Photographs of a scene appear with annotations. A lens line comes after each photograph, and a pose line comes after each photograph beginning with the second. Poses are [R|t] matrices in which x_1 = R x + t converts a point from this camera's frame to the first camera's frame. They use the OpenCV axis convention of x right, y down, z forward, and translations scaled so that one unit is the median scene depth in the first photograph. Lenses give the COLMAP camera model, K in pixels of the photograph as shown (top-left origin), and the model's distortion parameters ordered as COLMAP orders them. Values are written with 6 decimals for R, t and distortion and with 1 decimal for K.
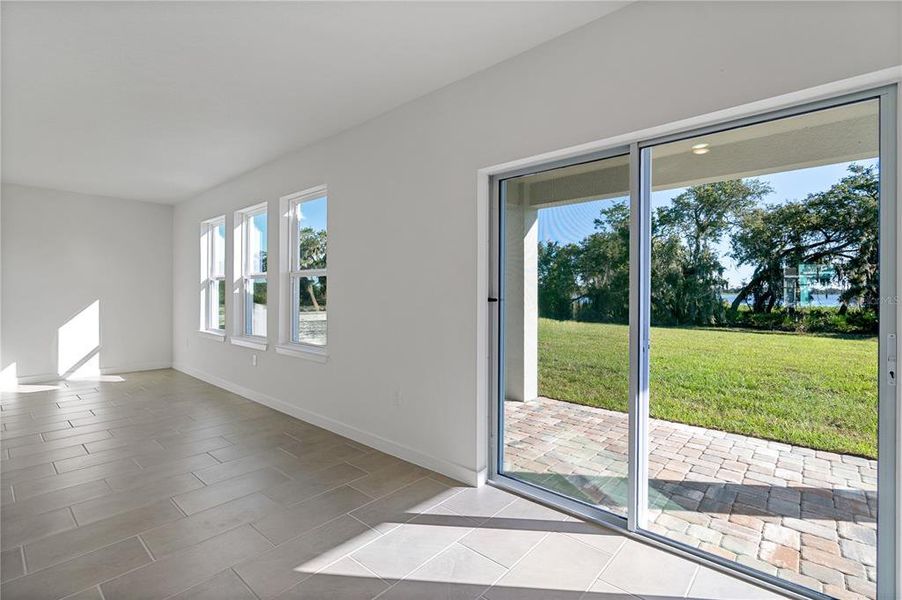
lens RADIAL K [[415.7, 0, 451.0], [0, 415.7, 300.0], [0, 0, 1]] dist [-0.003187, -0.000058]
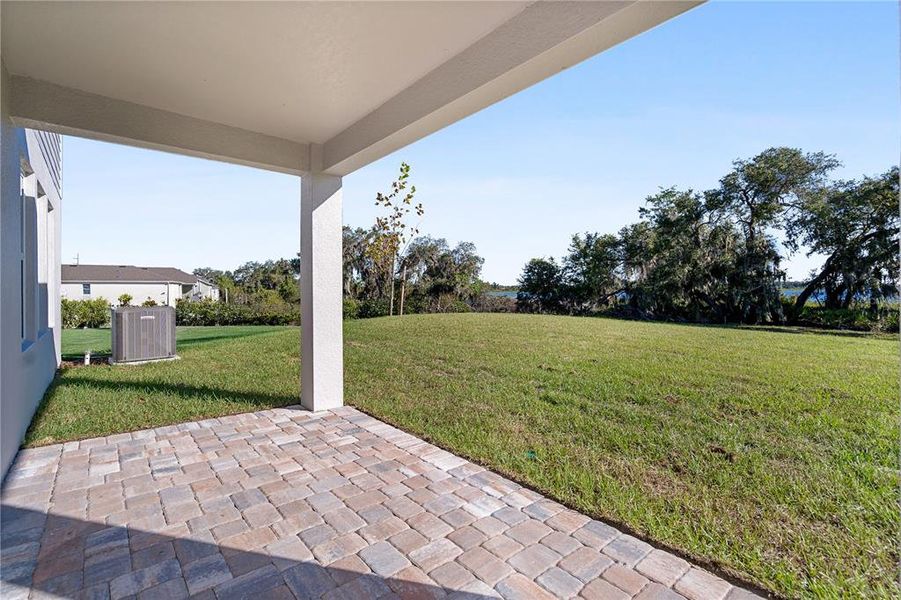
lens RADIAL K [[415.2, 0, 450.5], [0, 415.2, 300.0], [0, 0, 1]] dist [-0.003187, -0.000058]
pose [[0.989009, -0.002612, -0.147835, 0.096097], [0.003629, 0.999972, 0.006614, 0.003586], [0.147813, -0.007078, 0.988990, 0.040034]]
